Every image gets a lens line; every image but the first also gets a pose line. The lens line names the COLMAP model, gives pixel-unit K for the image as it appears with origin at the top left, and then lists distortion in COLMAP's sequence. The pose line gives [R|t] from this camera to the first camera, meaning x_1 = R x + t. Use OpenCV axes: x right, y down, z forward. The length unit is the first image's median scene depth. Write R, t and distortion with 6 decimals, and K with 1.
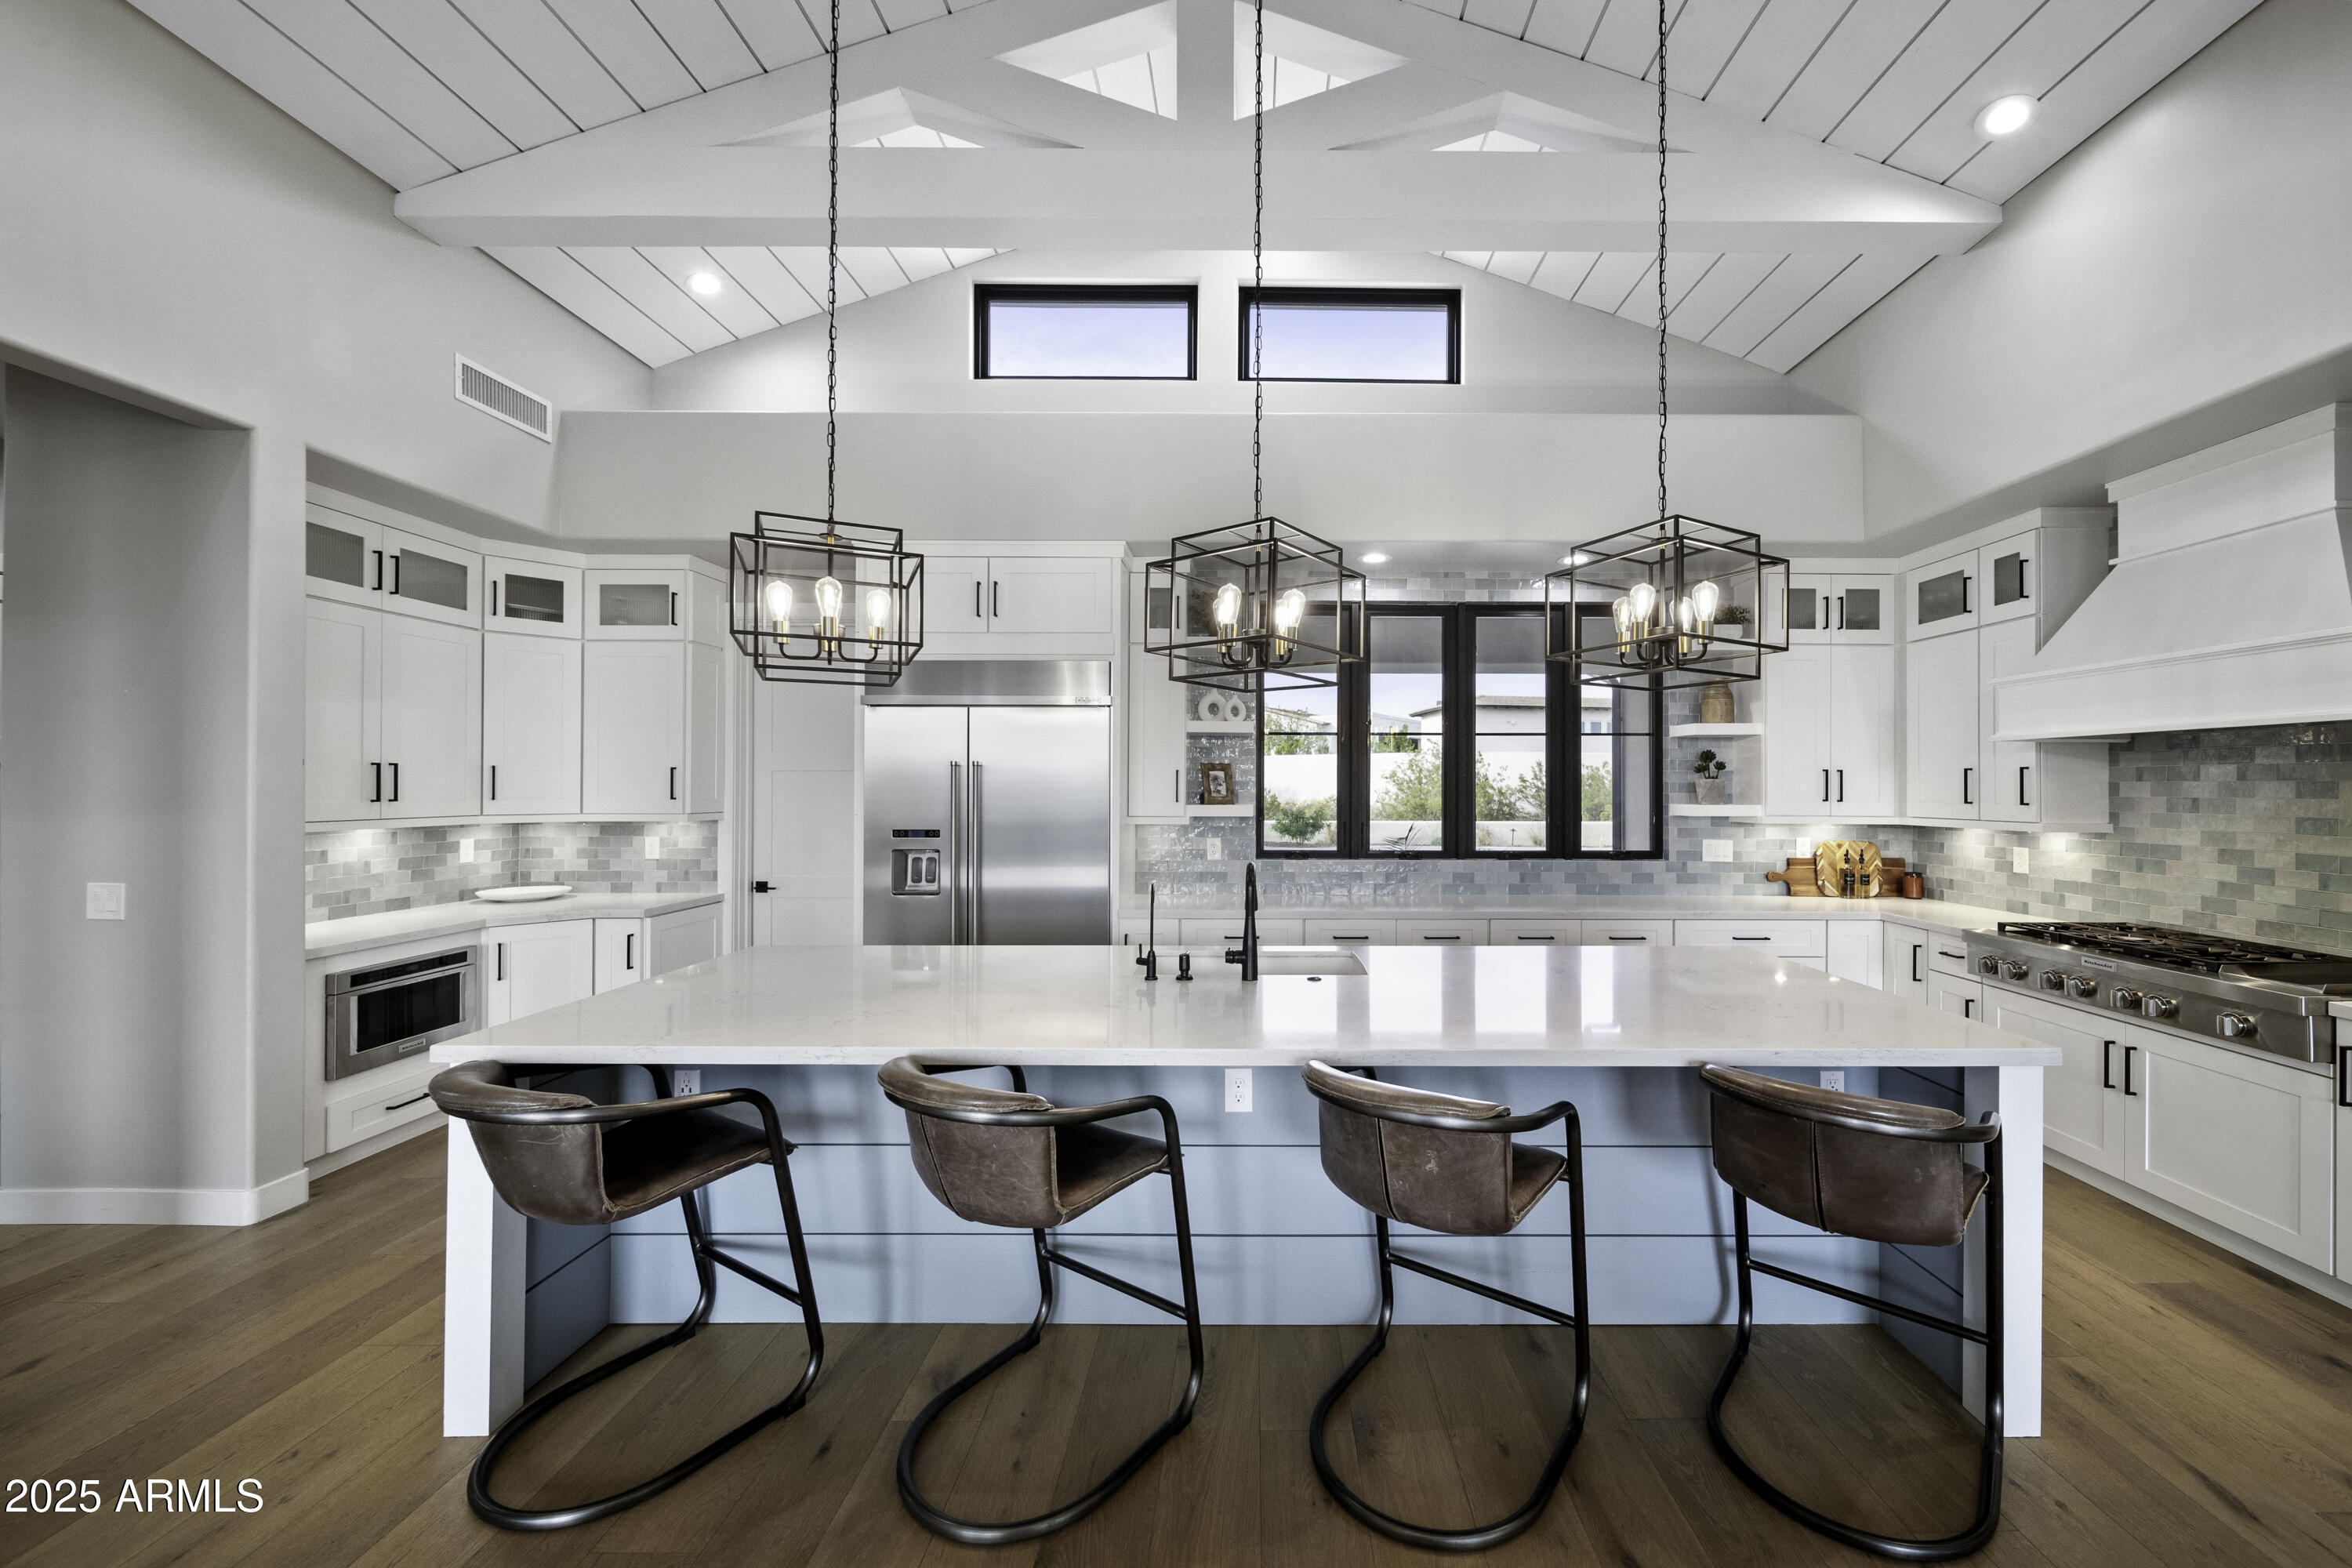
lens RADIAL K [[859.7, 0, 1258.1], [0, 859.7, 785.2], [0, 0, 1]] dist [0.000892, -0.003464]
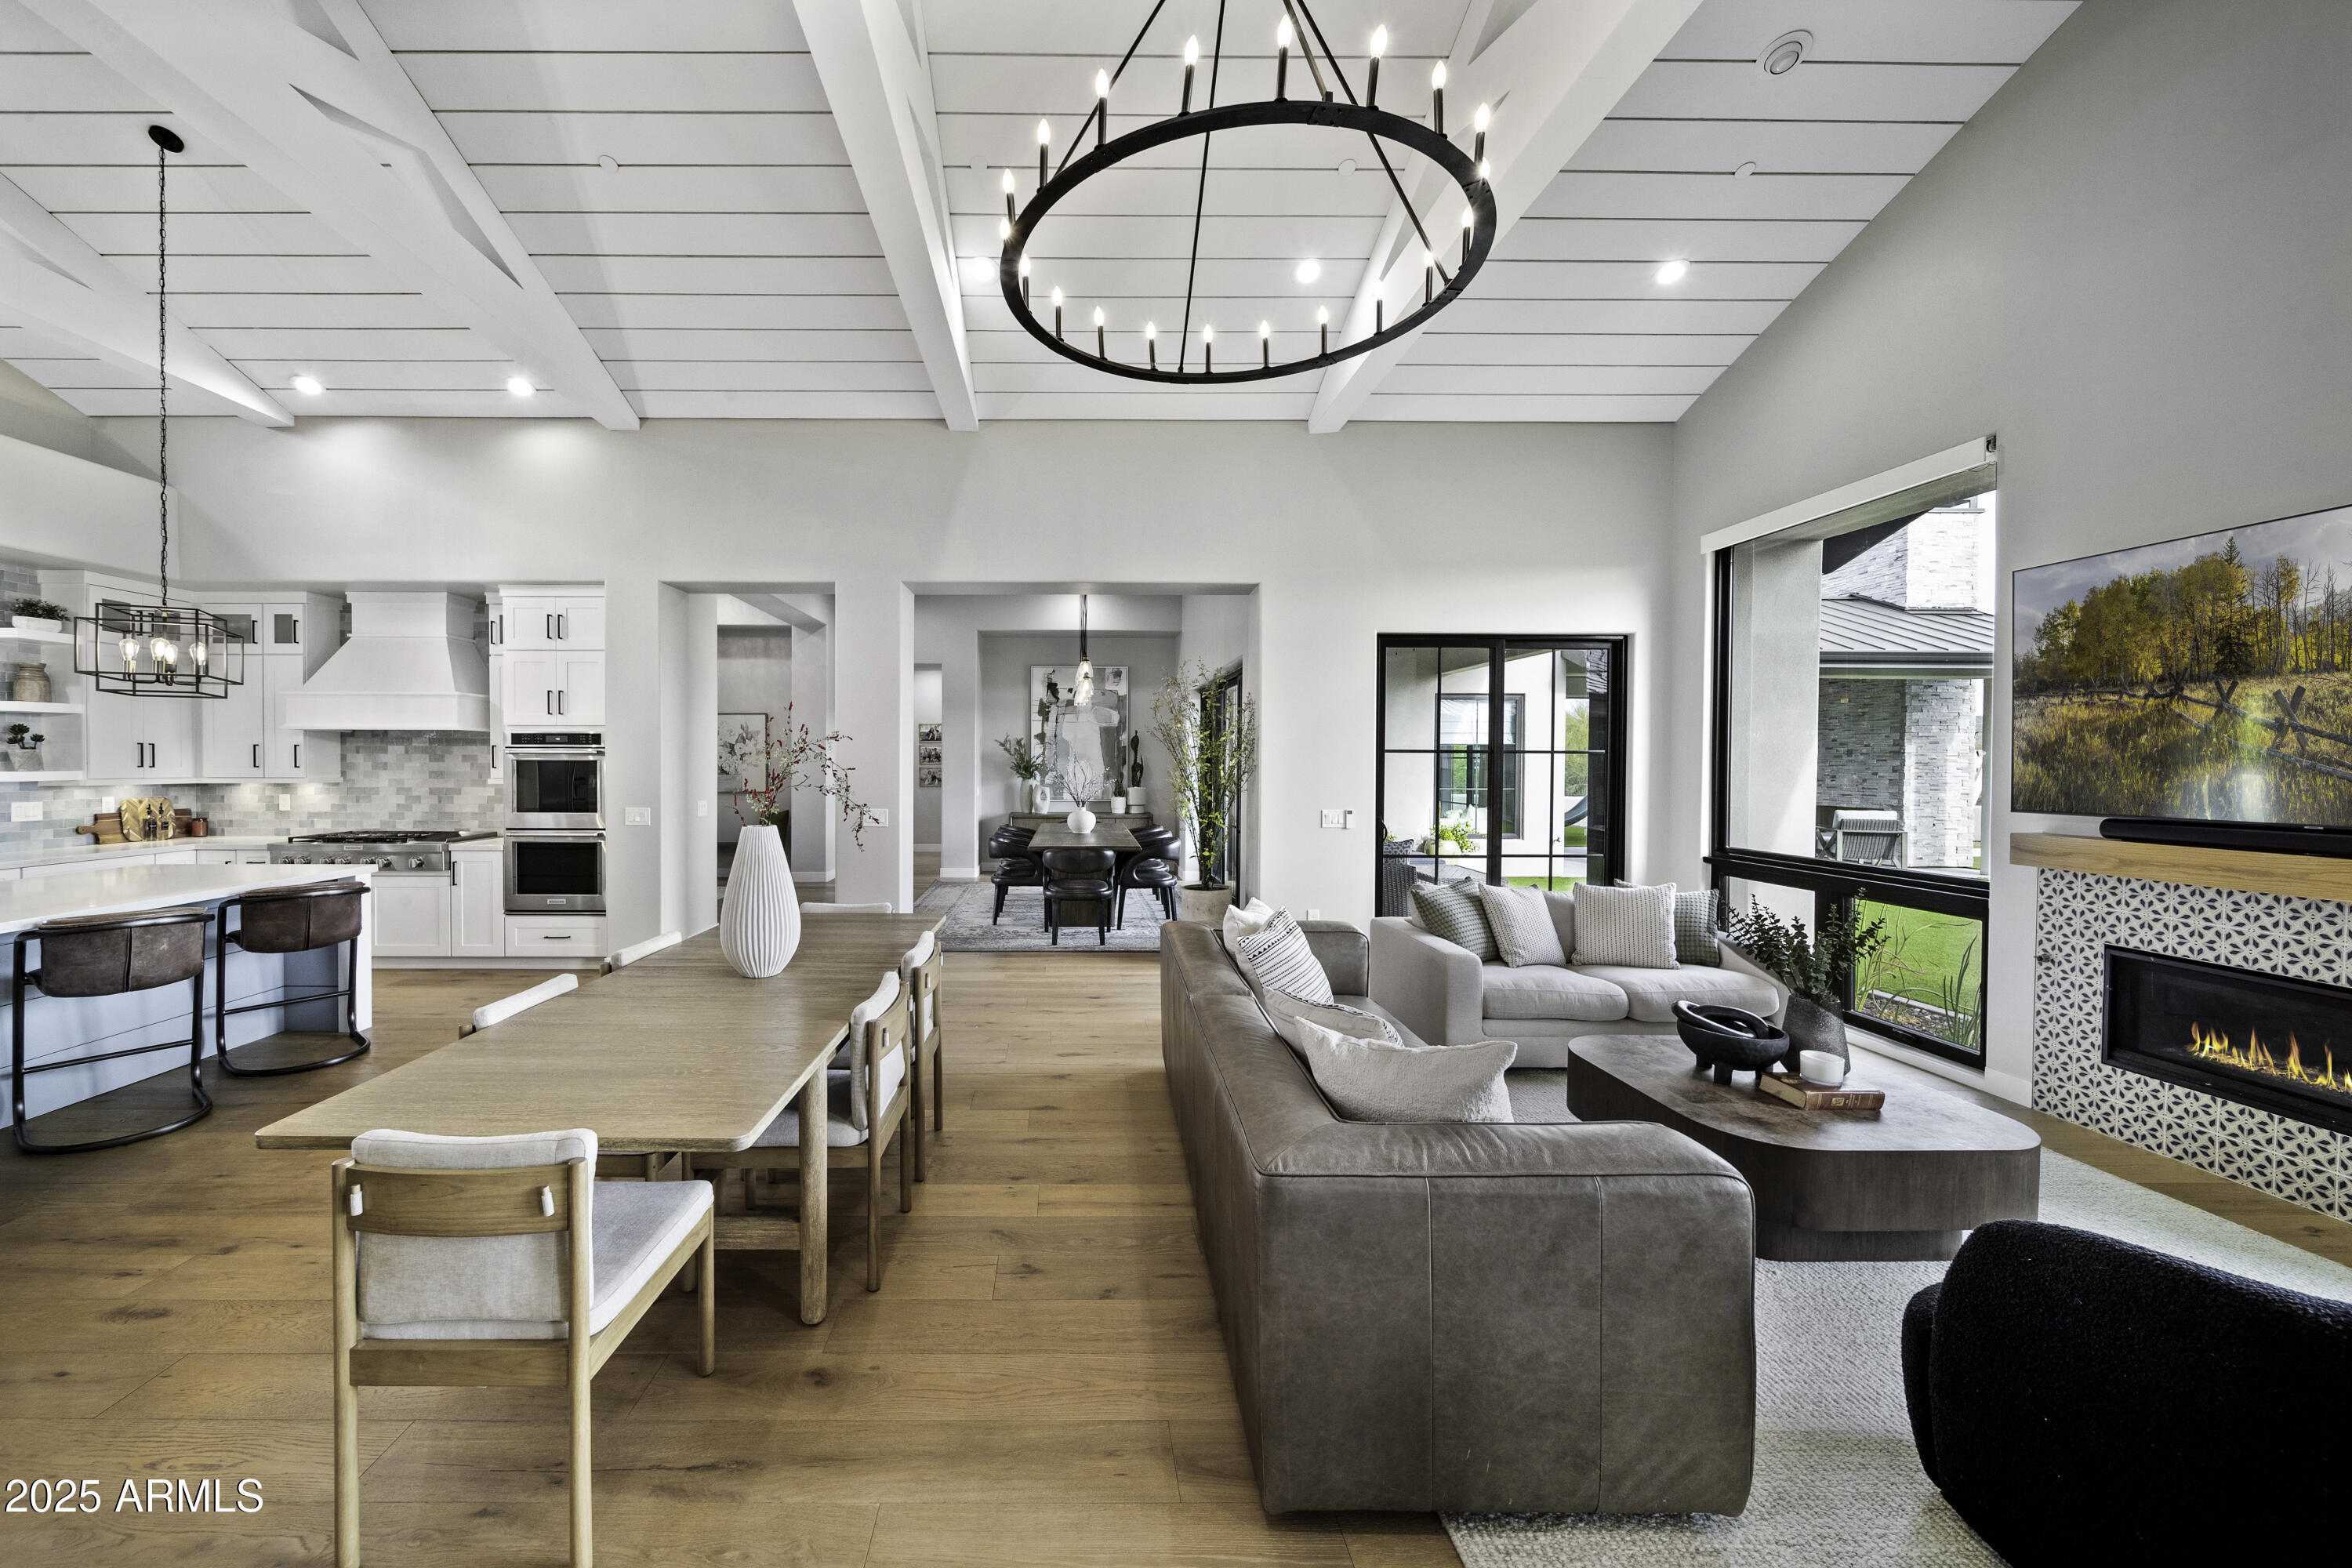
lens RADIAL K [[875.0, 0, 1069.3], [0, 875.0, 774.5], [0, 0, 1]] dist [-0.001144, -0.000492]
pose [[-0.000490, -0.018793, 0.999823, -0.712523], [-0.005037, 0.999811, 0.018790, -0.002174], [-0.999987, -0.005027, -0.000585, -0.442658]]
